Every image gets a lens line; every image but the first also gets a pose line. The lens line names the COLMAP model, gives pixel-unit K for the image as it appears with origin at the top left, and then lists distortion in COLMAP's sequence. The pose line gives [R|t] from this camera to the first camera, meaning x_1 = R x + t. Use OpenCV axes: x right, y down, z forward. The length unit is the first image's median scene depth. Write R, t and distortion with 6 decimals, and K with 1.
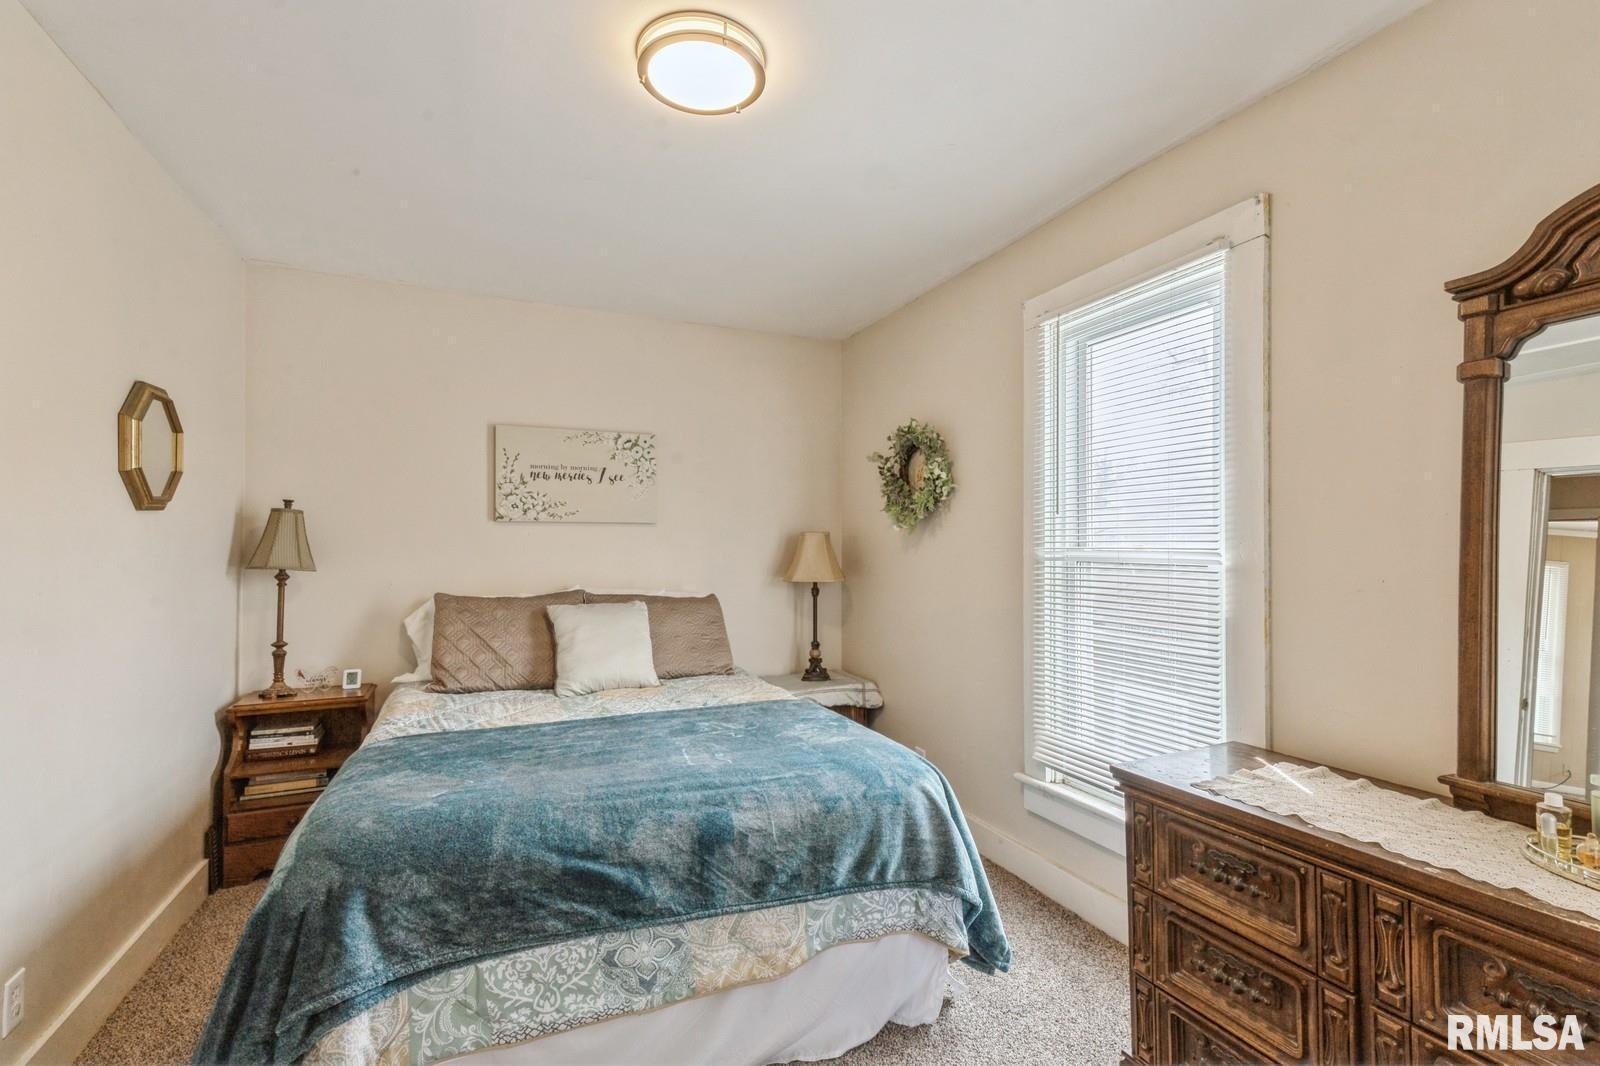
lens RADIAL K [[724.3, 0, 799.3], [0, 724.3, 512.3], [0, 0, 1]] dist [0.002040, 0.000435]
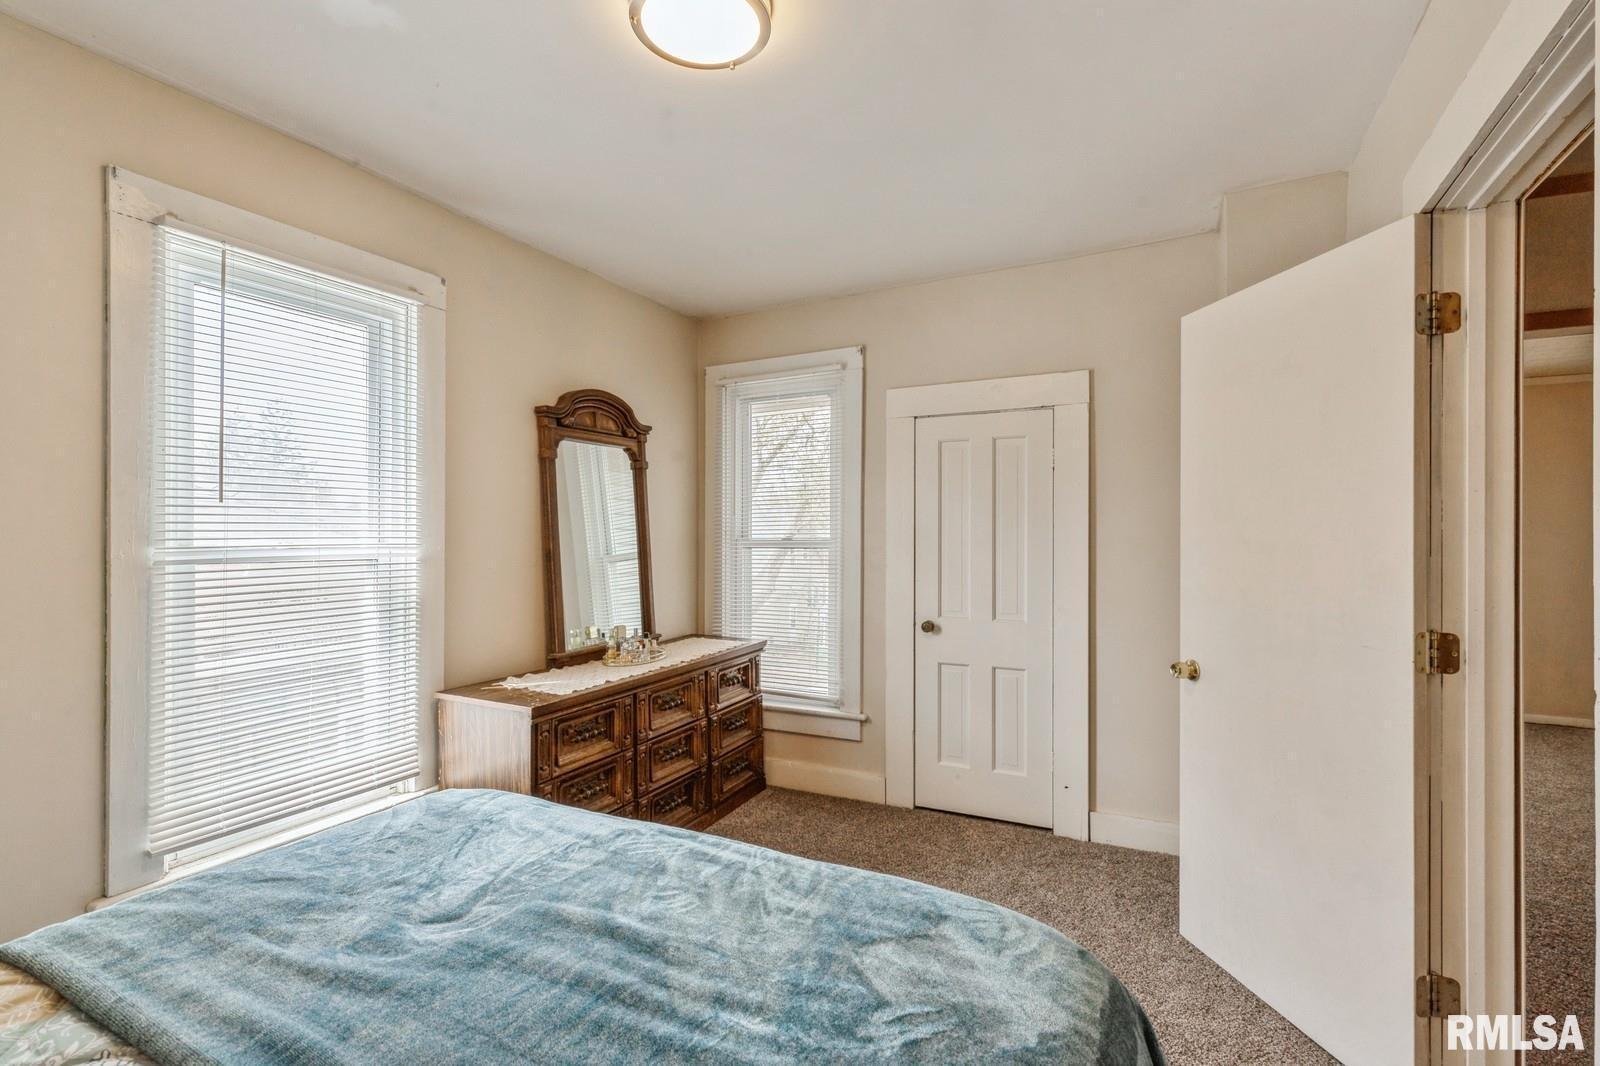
lens RADIAL K [[742.6, 0, 800.0], [0, 742.6, 533.0], [0, 0, 1]] dist [0.001747, 0.000206]
pose [[-0.639298, 0.001916, 0.768956, -0.910734], [-0.037423, 0.998734, -0.033602, 0.054868], [-0.768048, -0.050258, -0.638418, 1.474027]]
